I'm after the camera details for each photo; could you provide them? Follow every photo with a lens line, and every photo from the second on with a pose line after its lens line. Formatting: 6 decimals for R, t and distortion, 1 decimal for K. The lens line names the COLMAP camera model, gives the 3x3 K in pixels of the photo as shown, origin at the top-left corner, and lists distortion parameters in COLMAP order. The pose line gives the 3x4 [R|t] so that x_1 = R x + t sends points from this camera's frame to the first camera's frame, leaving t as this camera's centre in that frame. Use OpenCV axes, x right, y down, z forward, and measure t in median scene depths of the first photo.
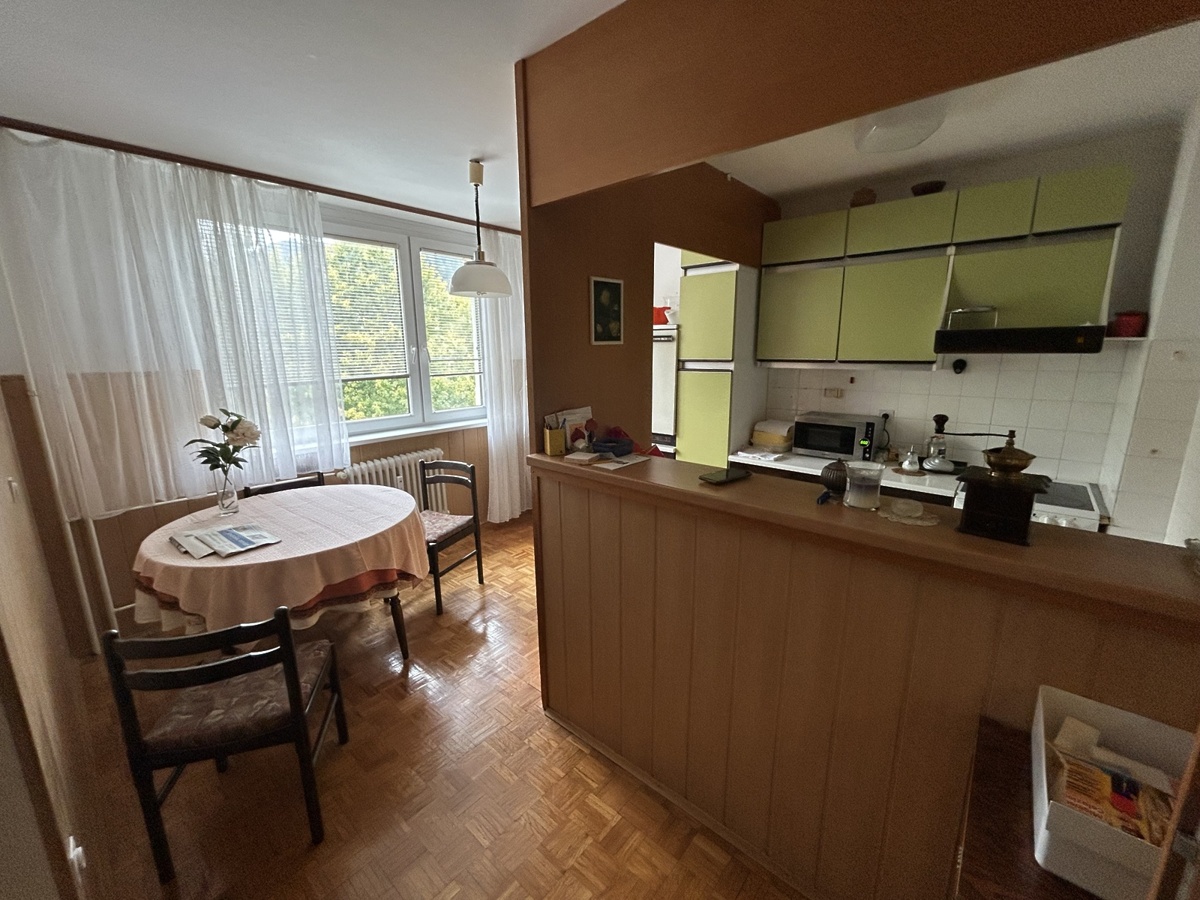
lens RADIAL K [[484.2, 0, 598.3], [0, 484.2, 447.6], [0, 0, 1]] dist [-0.001013, -0.000076]
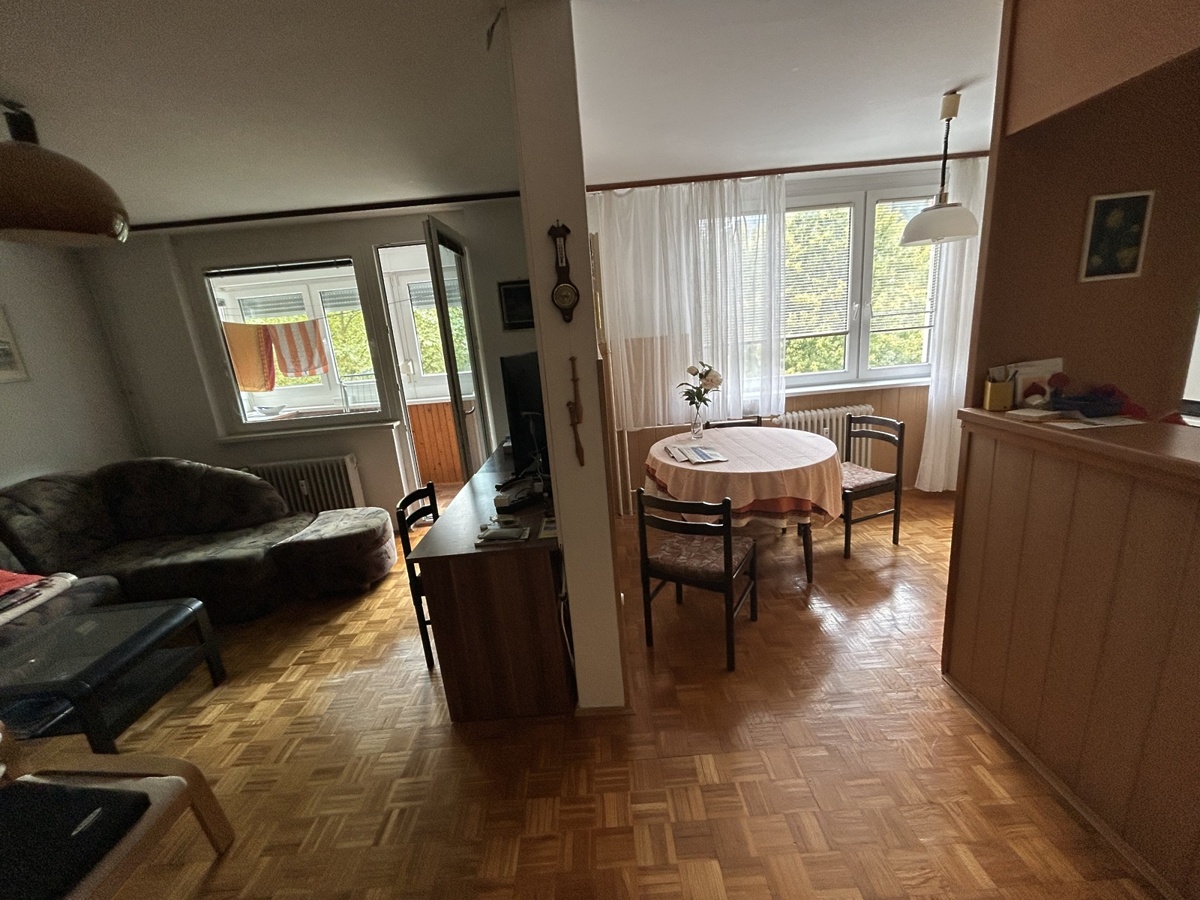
lens RADIAL K [[484.2, 0, 598.3], [0, 484.2, 447.6], [0, 0, 1]] dist [-0.001013, -0.000076]
pose [[0.664380, 0.135310, -0.735045, 0.067376], [-0.077420, 0.990644, 0.112386, 0.028923], [0.743375, -0.017760, 0.668639, -0.129423]]
